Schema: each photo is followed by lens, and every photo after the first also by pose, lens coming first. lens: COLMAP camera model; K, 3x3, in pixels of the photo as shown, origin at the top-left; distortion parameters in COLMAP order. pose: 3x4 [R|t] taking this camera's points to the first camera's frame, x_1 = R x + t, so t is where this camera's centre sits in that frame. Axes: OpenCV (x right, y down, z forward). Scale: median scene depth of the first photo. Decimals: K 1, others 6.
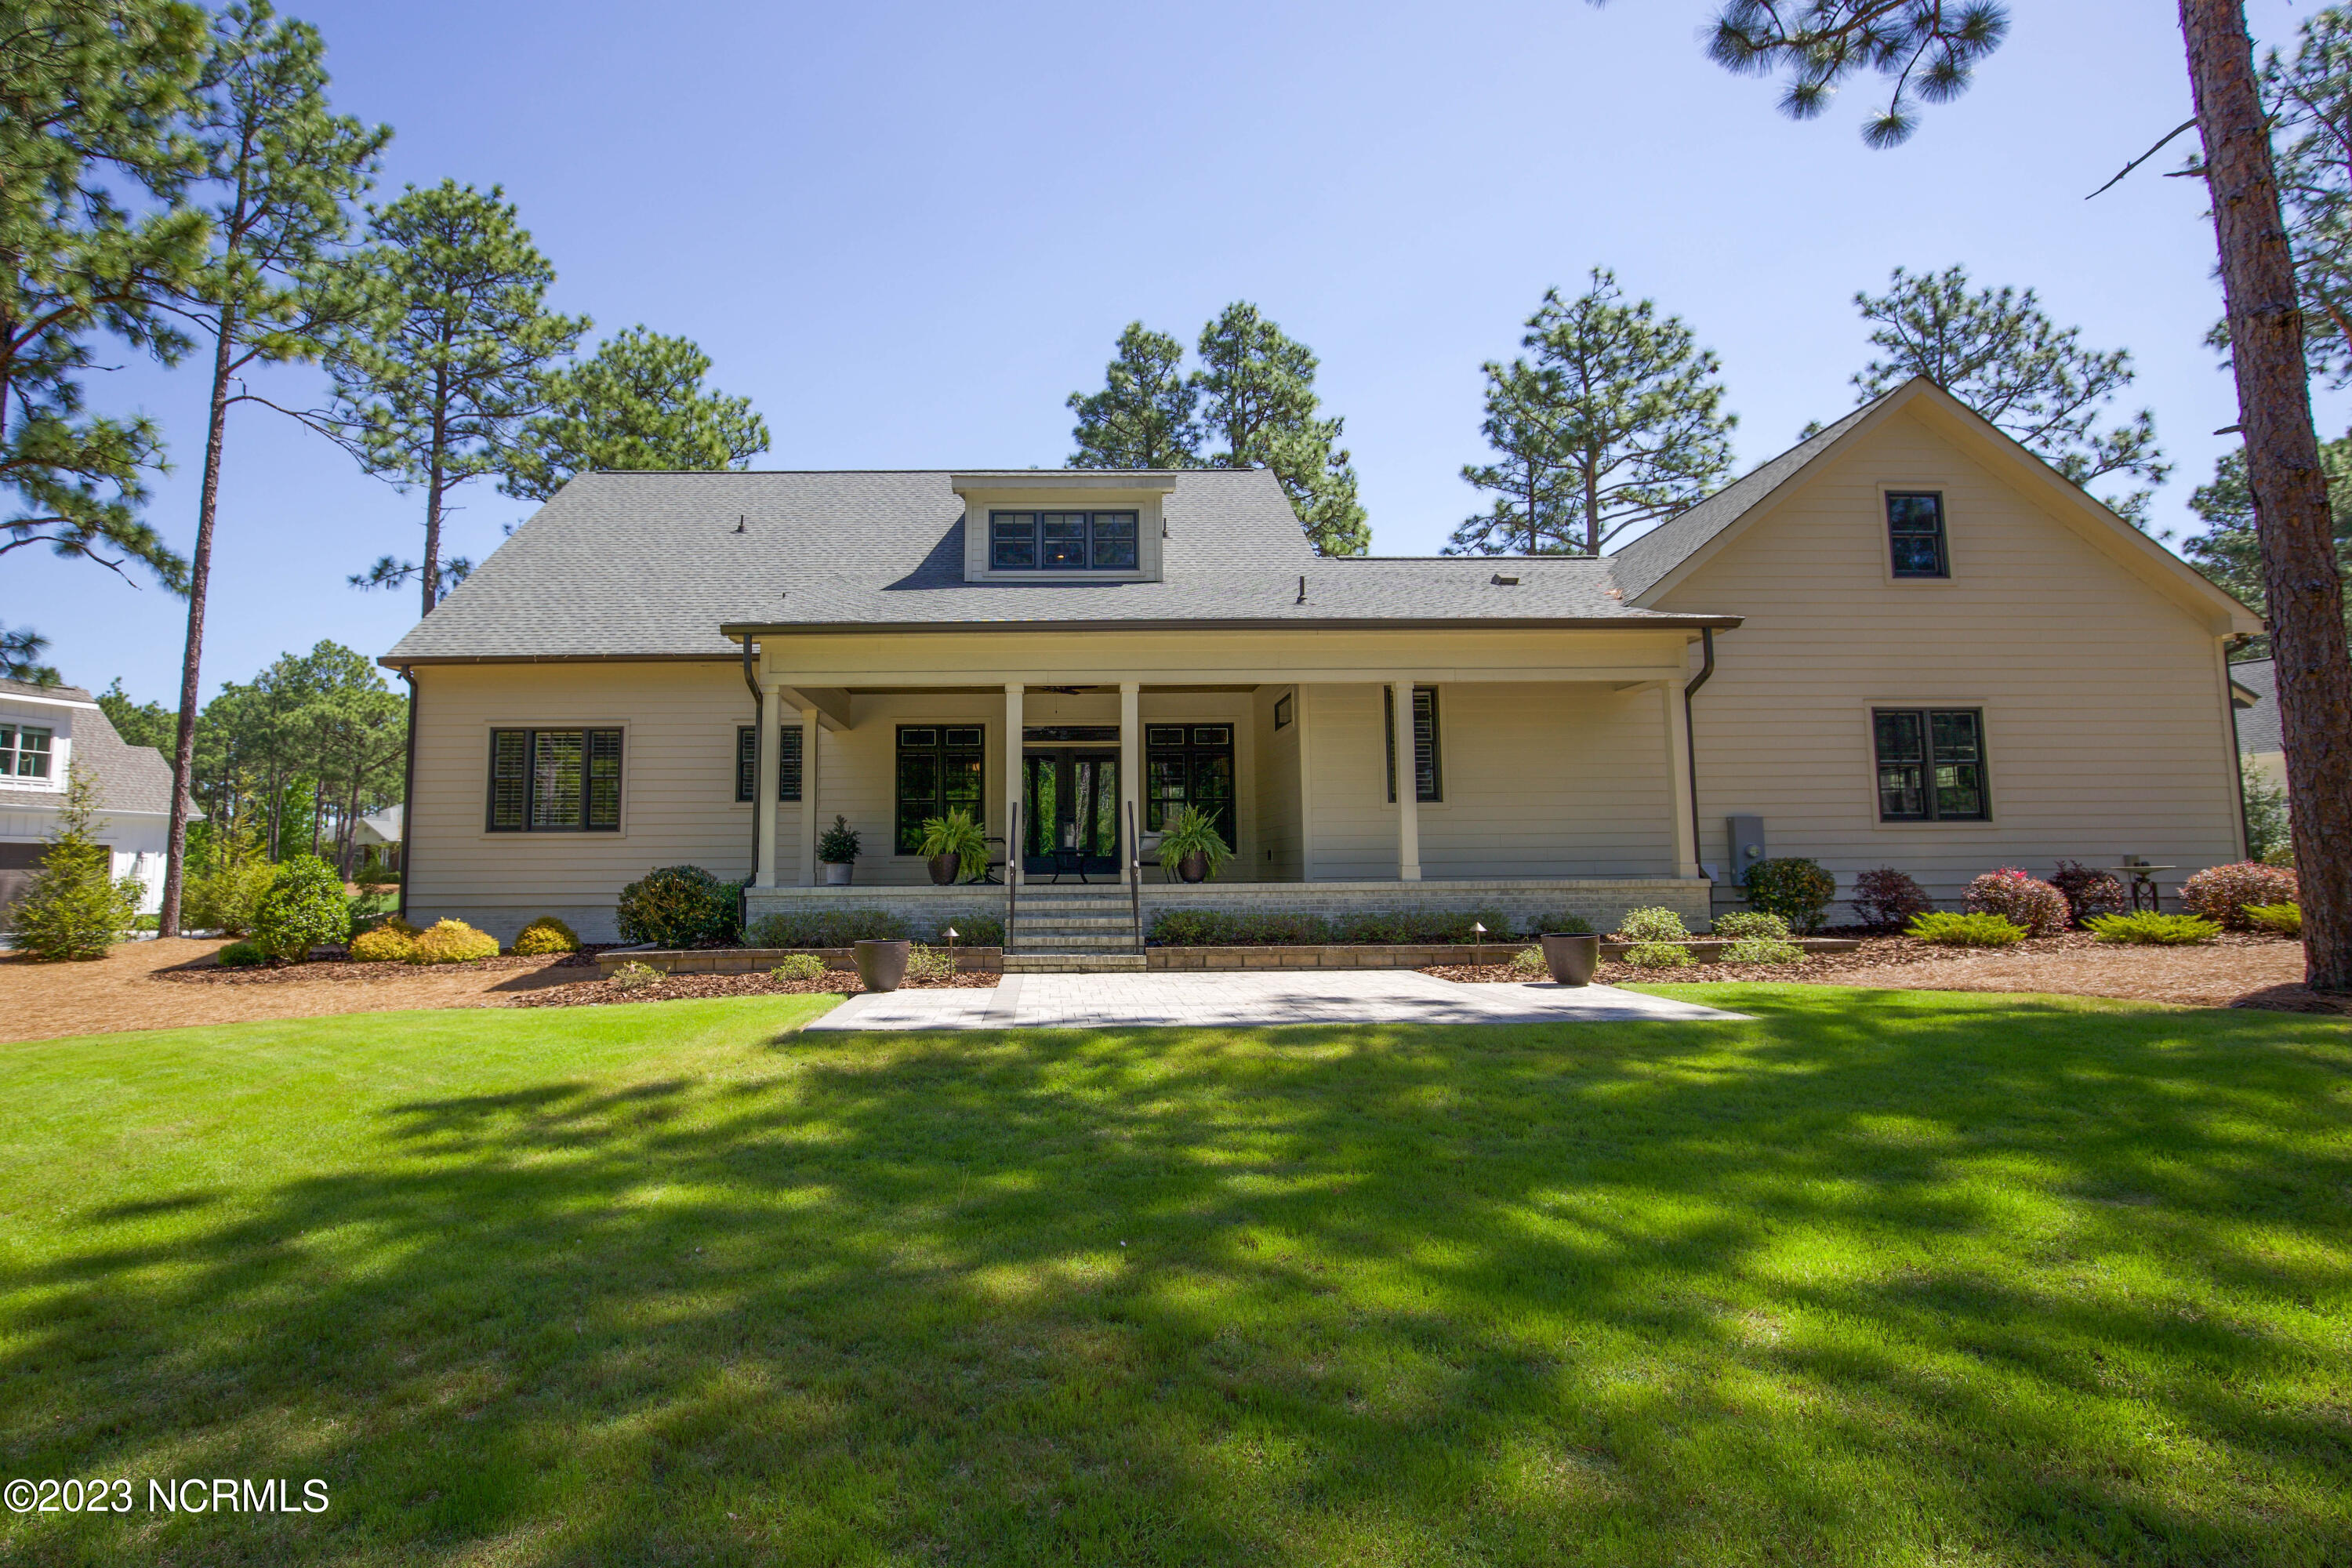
lens RADIAL K [[1113.7, 0, 1170.4], [0, 1113.7, 747.6], [0, 0, 1]] dist [-0.021410, 0.000900]
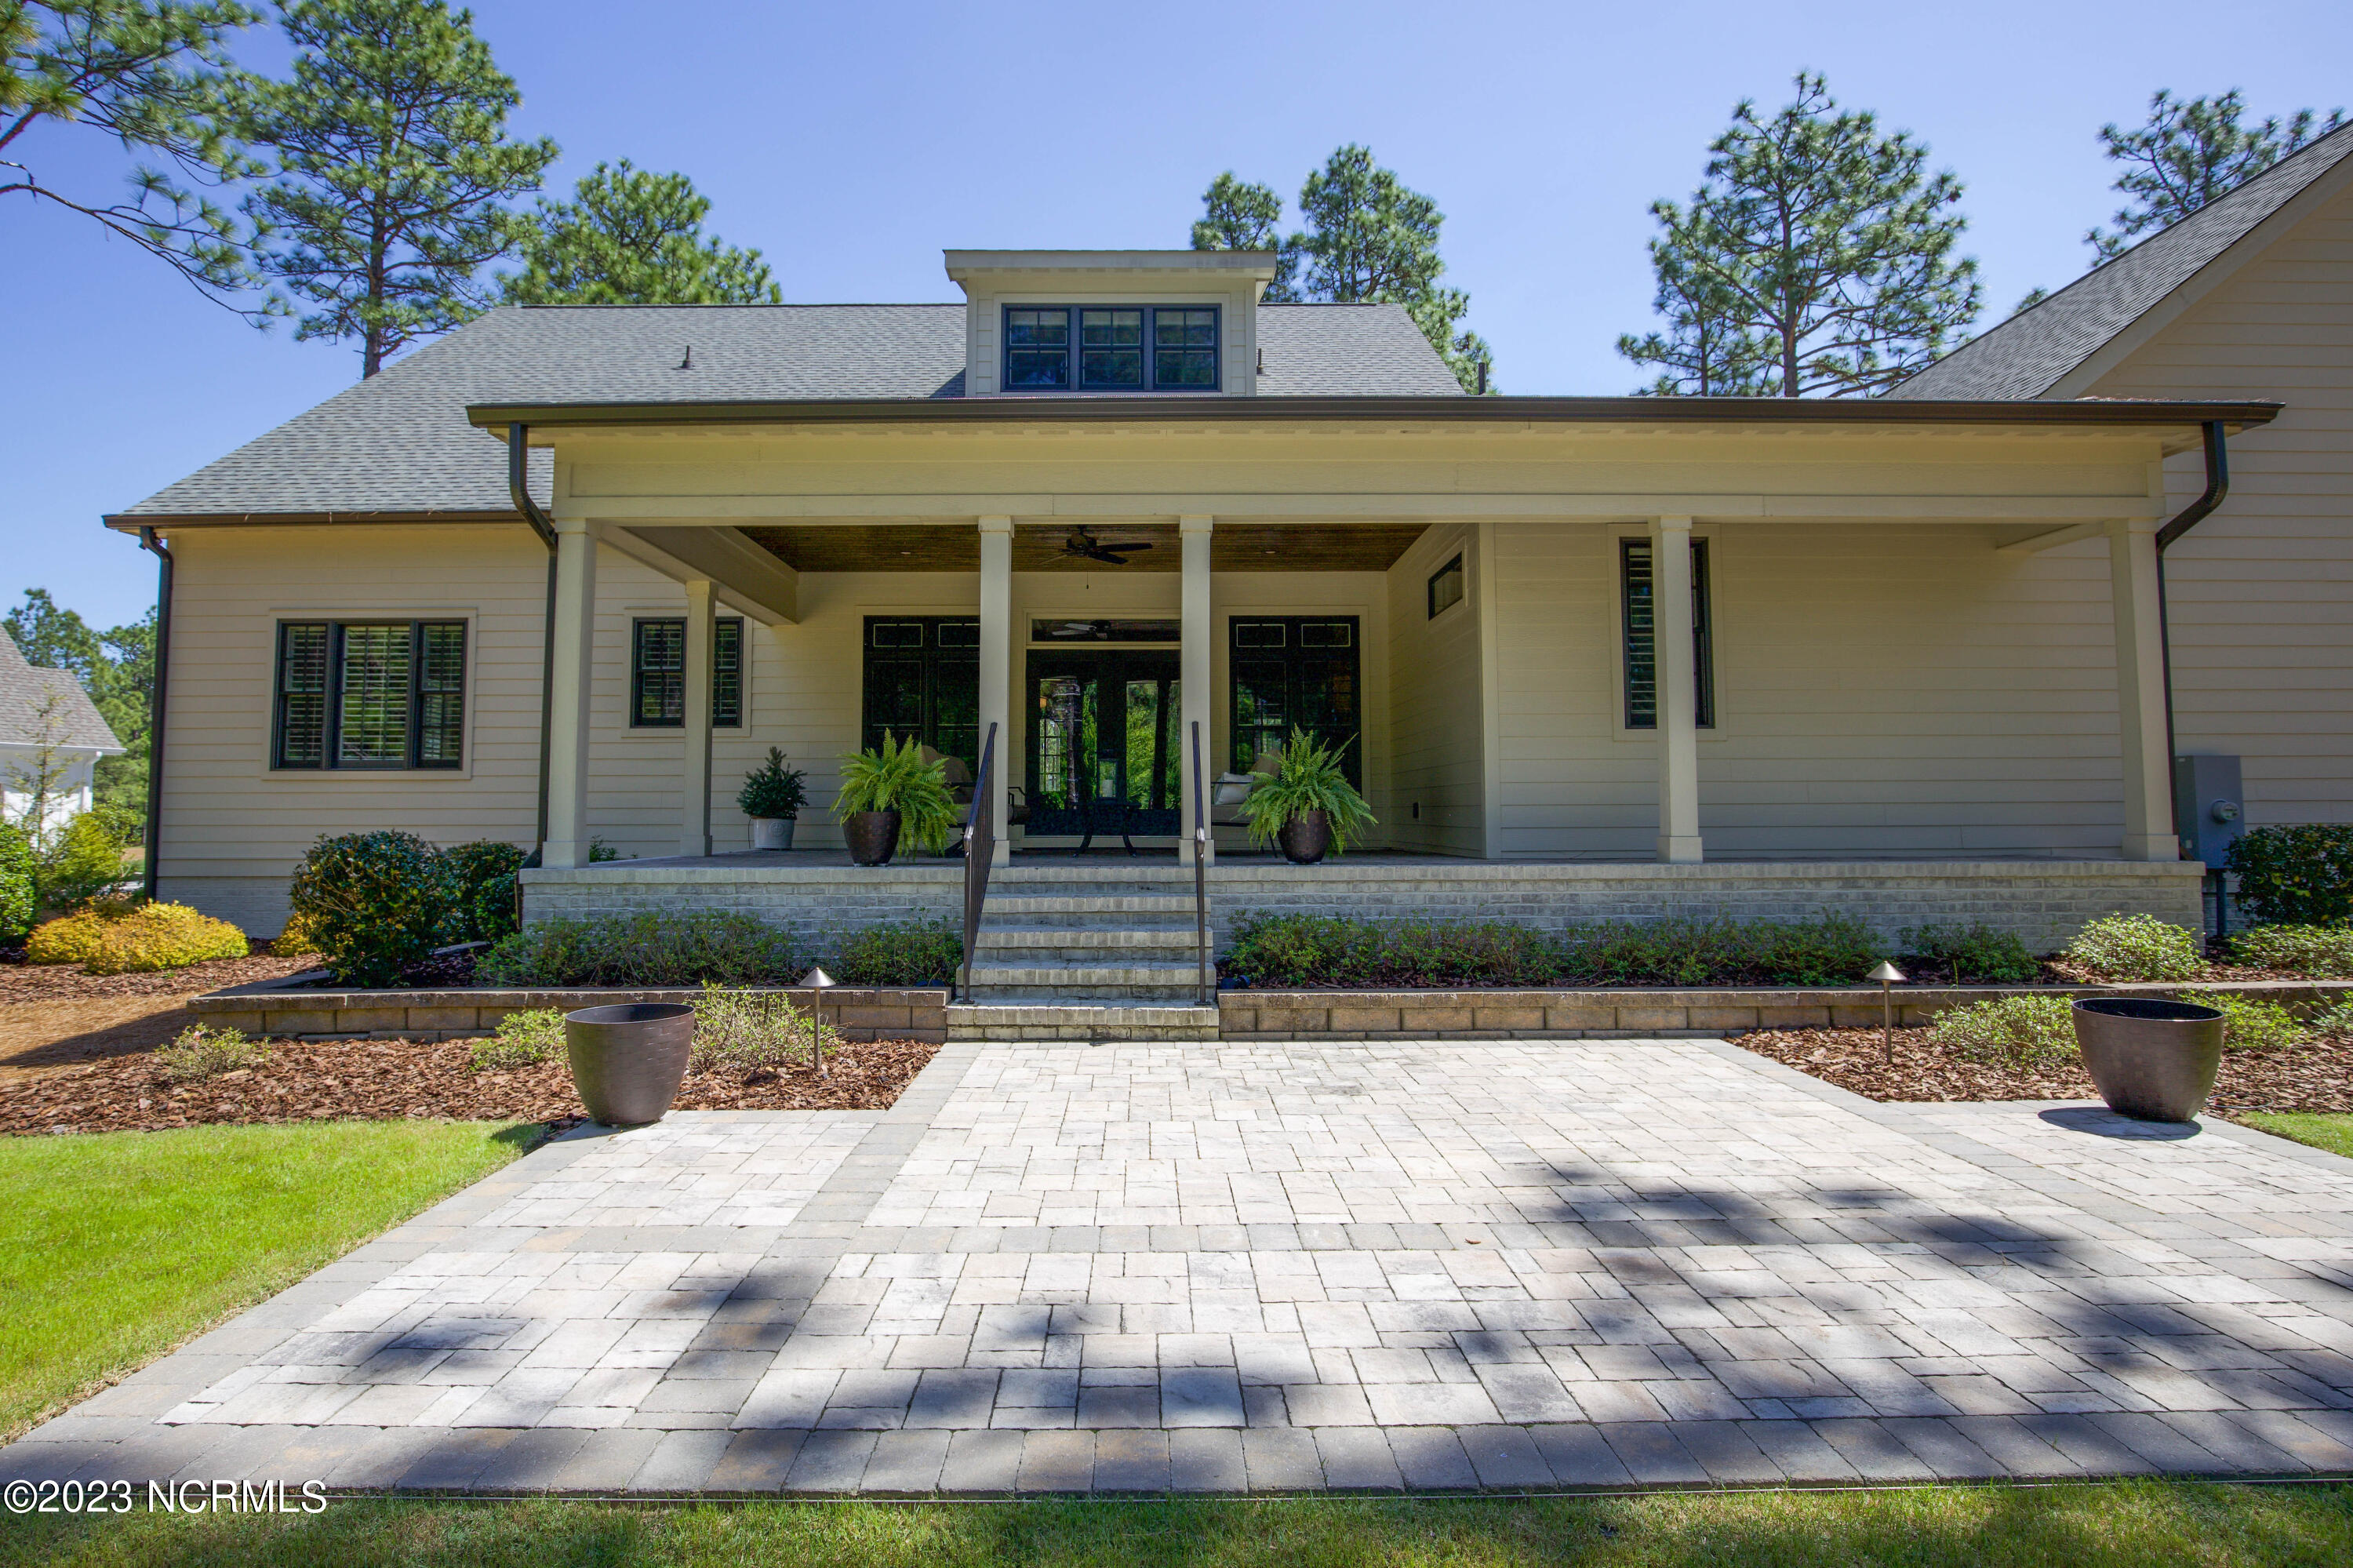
lens RADIAL K [[1107.2, 0, 1166.0], [0, 1107.2, 784.1], [0, 0, 1]] dist [-0.018869, 0.019870]
pose [[0.996154, 0.006454, -0.087386, -0.000852], [0.001104, 0.996281, 0.086156, 0.021688], [0.087617, -0.085921, 0.992442, 0.298699]]
